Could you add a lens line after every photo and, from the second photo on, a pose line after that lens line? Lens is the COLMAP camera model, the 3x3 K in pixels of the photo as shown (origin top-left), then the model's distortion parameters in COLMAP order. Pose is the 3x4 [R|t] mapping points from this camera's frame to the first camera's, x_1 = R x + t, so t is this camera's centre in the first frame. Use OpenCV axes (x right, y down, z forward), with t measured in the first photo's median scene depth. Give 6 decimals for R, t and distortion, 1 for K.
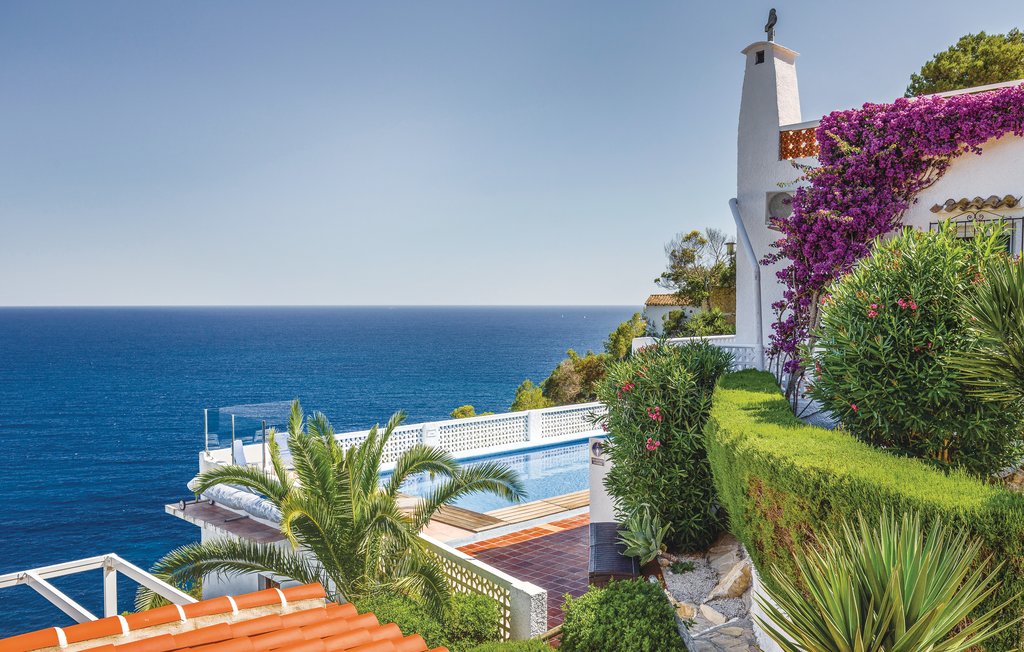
lens RADIAL K [[821.5, 0, 512.4], [0, 821.5, 384.6], [0, 0, 1]] dist [0.003508, 0.001659]
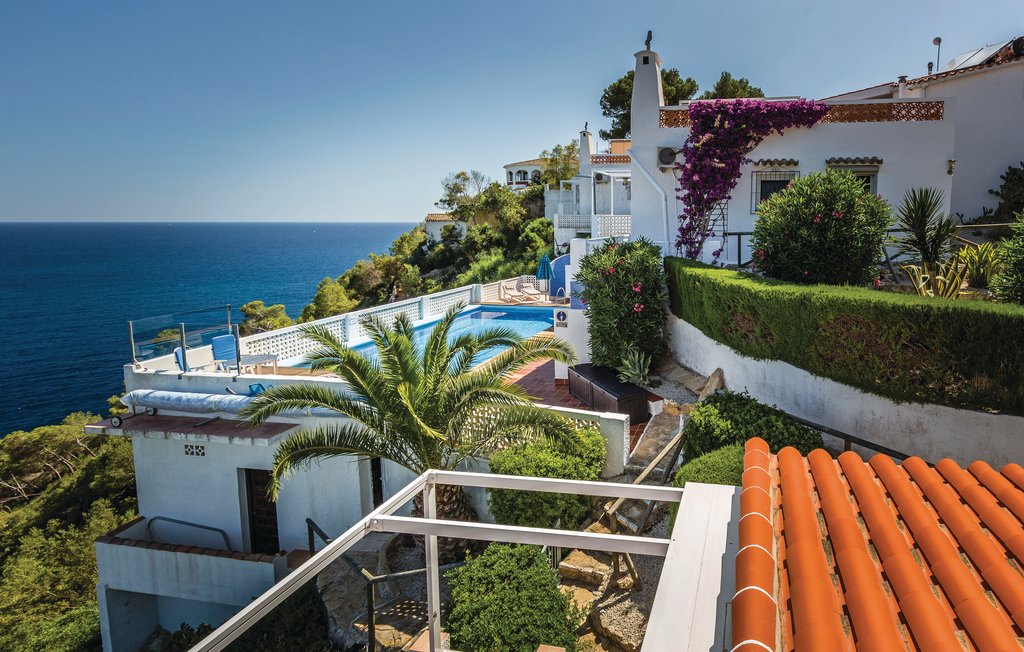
lens RADIAL K [[513.1, 0, 512.3], [0, 513.1, 296.1], [0, 0, 1]] dist [0.028771, -0.001342]
pose [[0.803480, -0.076403, 0.590409, -0.353940], [0.053285, 0.996980, 0.056502, -0.008899], [-0.592942, -0.013938, 0.805124, 0.226537]]
